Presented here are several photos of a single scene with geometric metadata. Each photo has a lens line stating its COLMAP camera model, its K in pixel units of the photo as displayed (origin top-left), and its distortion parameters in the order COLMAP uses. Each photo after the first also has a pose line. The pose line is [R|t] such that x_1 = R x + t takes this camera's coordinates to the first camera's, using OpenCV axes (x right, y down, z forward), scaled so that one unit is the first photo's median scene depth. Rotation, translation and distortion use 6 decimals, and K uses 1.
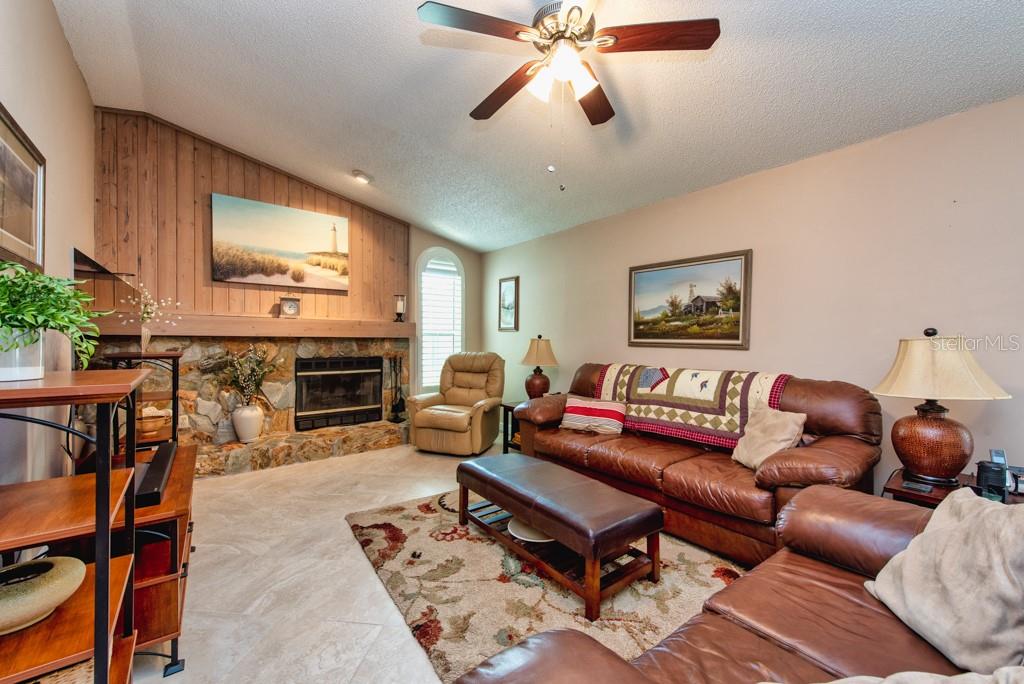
lens RADIAL K [[403.5, 0, 511.4], [0, 403.5, 341.7], [0, 0, 1]] dist [0.014987, -0.003848]
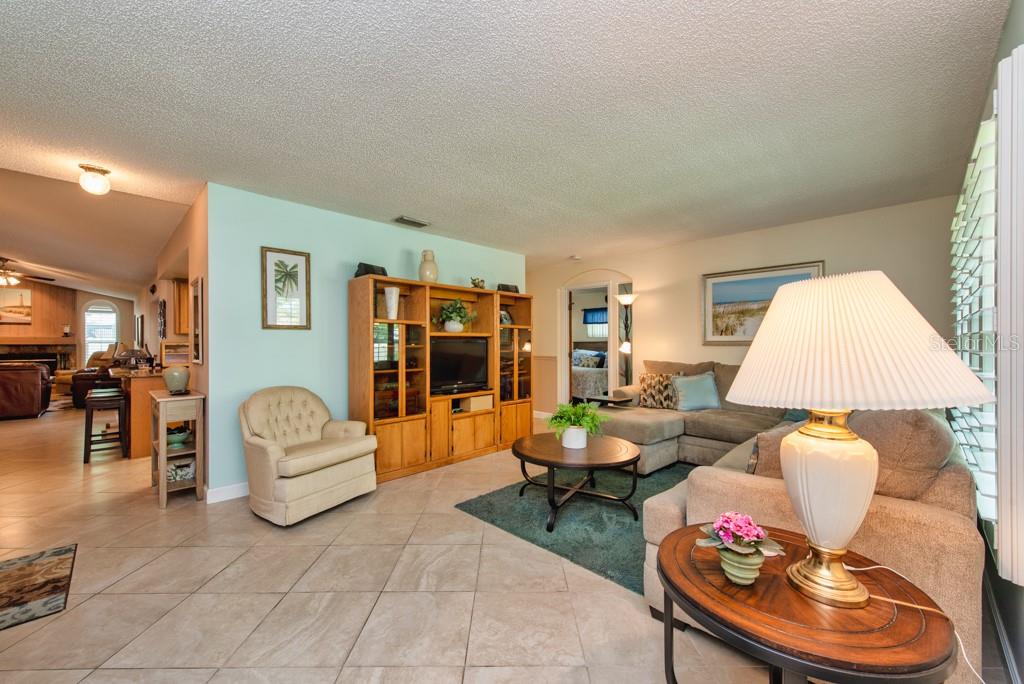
lens RADIAL K [[403.5, 0, 512.0], [0, 403.5, 344.1], [0, 0, 1]] dist [0.014987, -0.003848]
pose [[0.994149, -0.009193, 0.107626, 2.026051], [0.009529, 0.999951, -0.002605, 0.018248], [-0.107596, 0.003616, 0.994188, -1.535639]]
